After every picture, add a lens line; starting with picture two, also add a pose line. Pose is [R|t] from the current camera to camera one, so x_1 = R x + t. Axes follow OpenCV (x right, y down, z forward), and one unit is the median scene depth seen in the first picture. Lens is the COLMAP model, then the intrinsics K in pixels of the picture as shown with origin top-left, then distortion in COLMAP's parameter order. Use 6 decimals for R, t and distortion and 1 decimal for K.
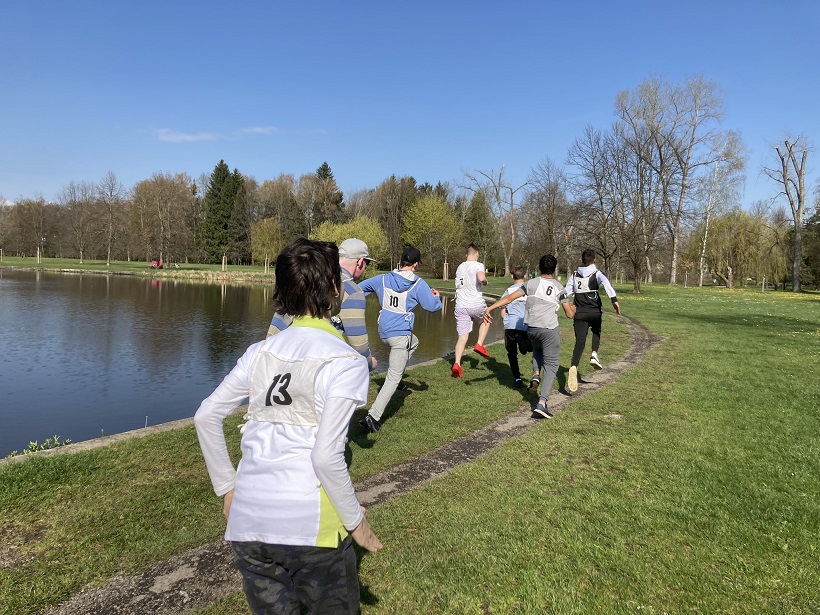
lens RADIAL K [[670.9, 0, 432.3], [0, 670.9, 311.4], [0, 0, 1]] dist [0.020417, -0.014006]
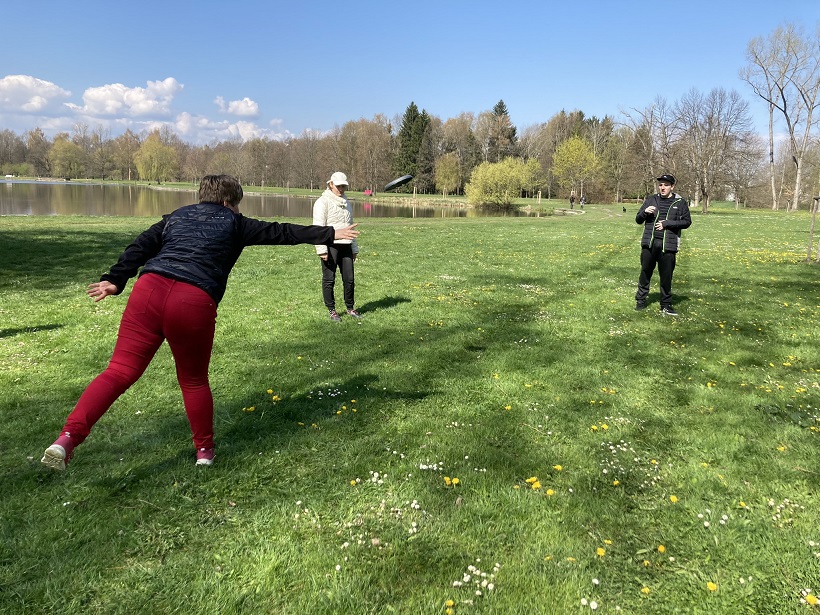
lens RADIAL K [[670.9, 0, 425.5], [0, 670.9, 309.2], [0, 0, 1]] dist [0.020417, -0.014006]
pose [[0.961577, 0.047101, -0.270464, 0.055855], [-0.019675, 0.994462, 0.103234, 0.014334], [0.273829, -0.093946, 0.957179, -0.196519]]
